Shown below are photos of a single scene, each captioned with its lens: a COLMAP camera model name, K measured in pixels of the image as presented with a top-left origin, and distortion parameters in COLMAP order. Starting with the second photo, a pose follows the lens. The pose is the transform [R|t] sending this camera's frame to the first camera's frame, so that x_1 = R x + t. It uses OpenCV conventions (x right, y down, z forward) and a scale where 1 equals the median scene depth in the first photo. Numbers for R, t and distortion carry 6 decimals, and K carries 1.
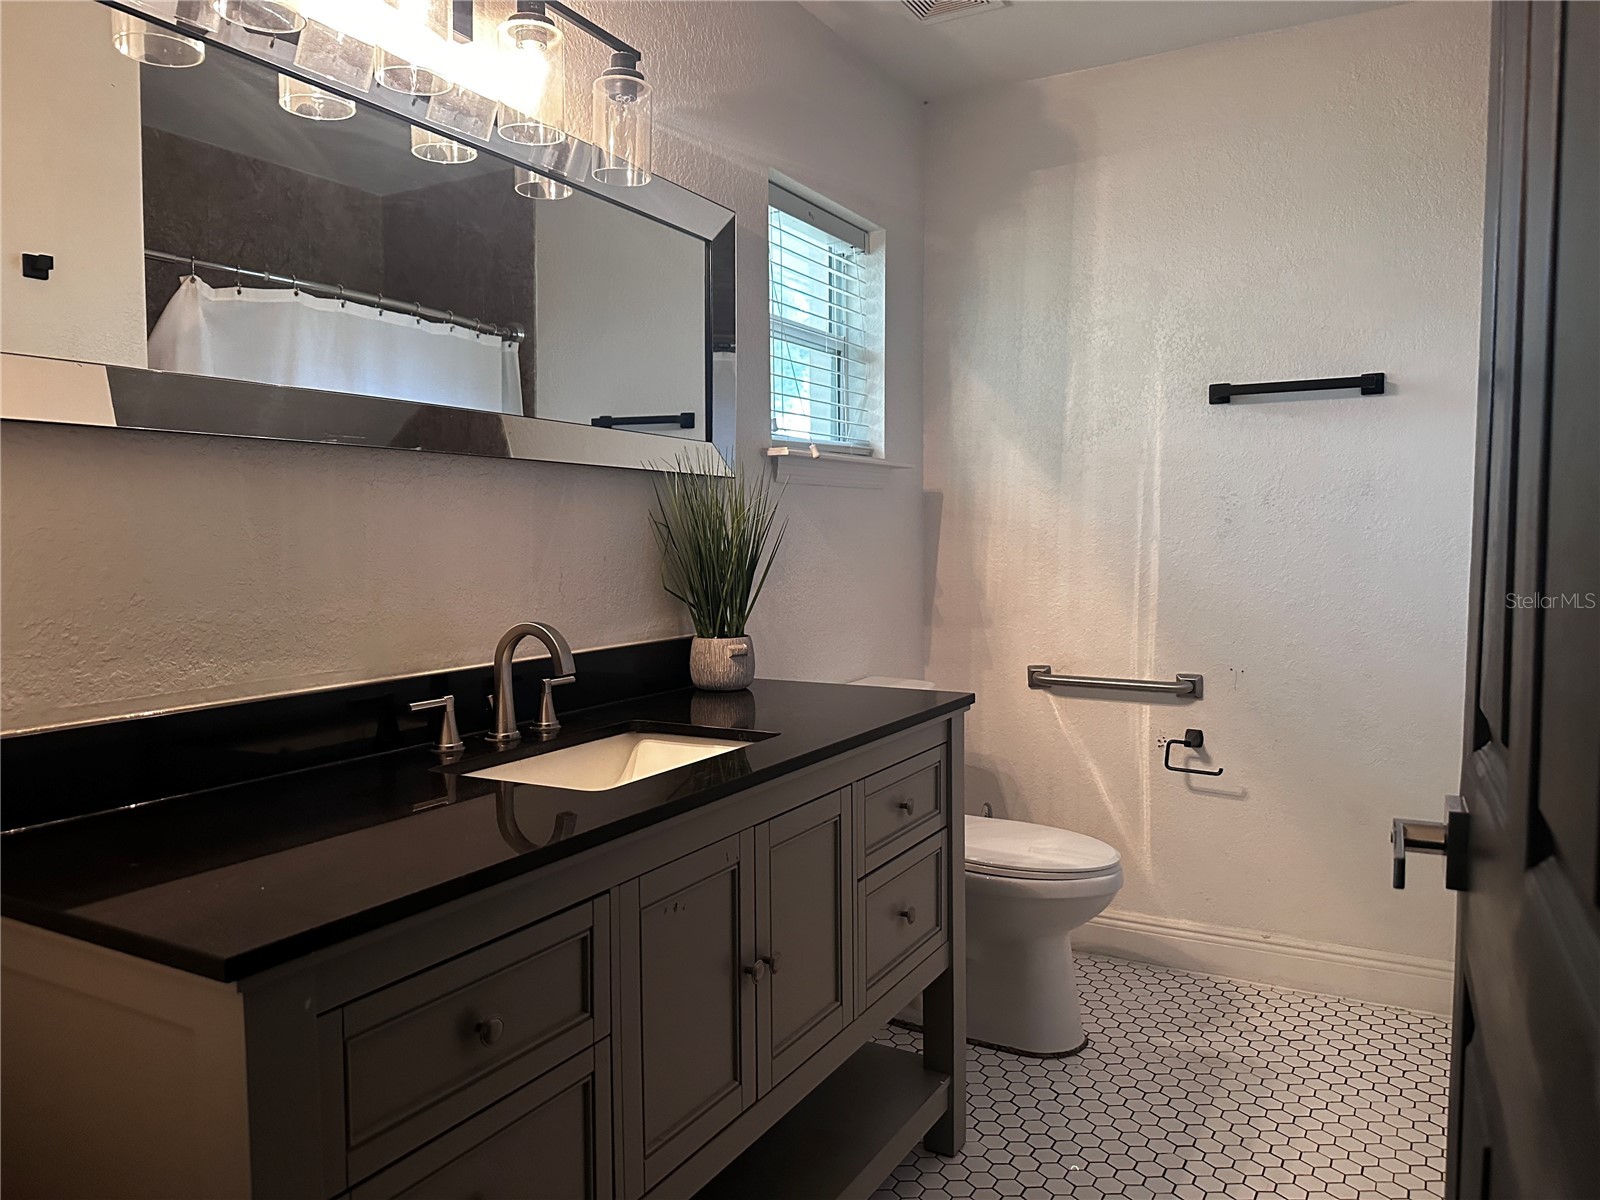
lens RADIAL K [[1128.3, 0, 787.9], [0, 1128.3, 607.1], [0, 0, 1]] dist [0.058485, -0.057000]
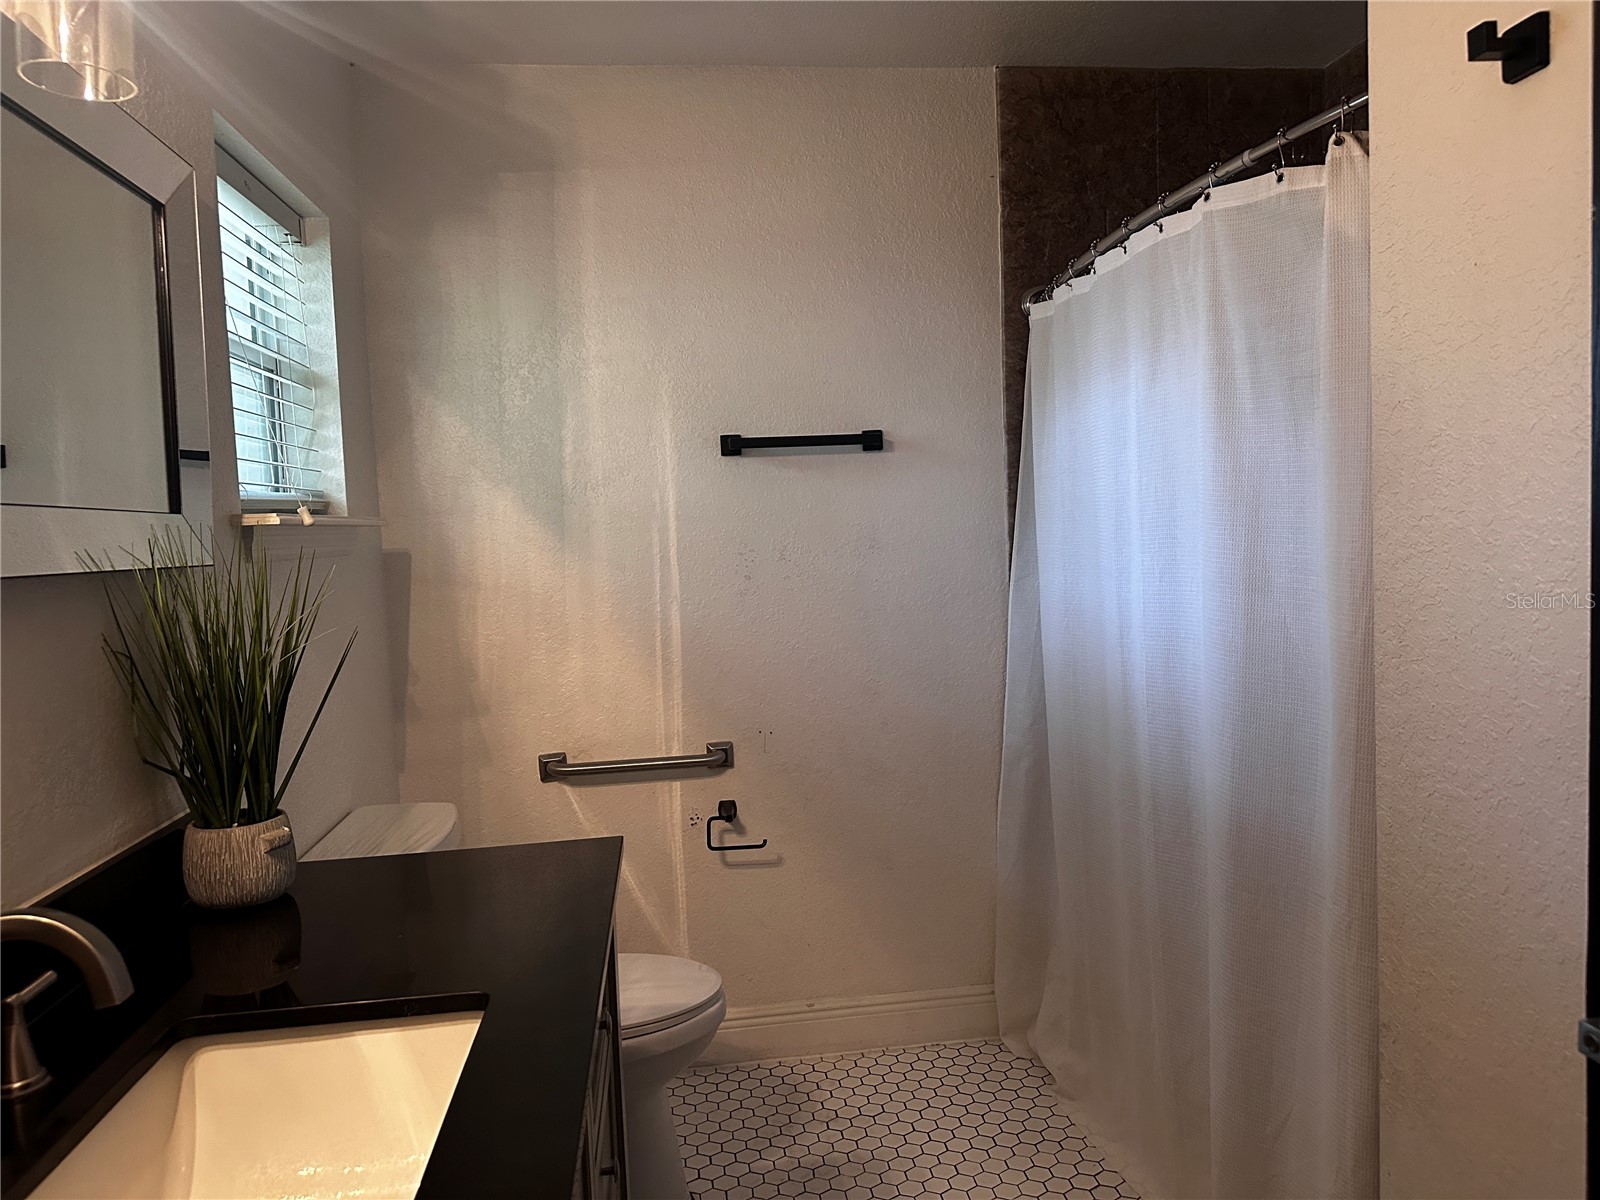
lens RADIAL K [[1128.3, 0, 810.6], [0, 1128.3, 586.9], [0, 0, 1]] dist [0.058485, -0.057000]
pose [[0.789855, -0.057098, 0.610630, -0.142631], [0.073515, 0.997292, -0.001838, -0.060067], [-0.608872, 0.046342, 0.791914, 0.211580]]
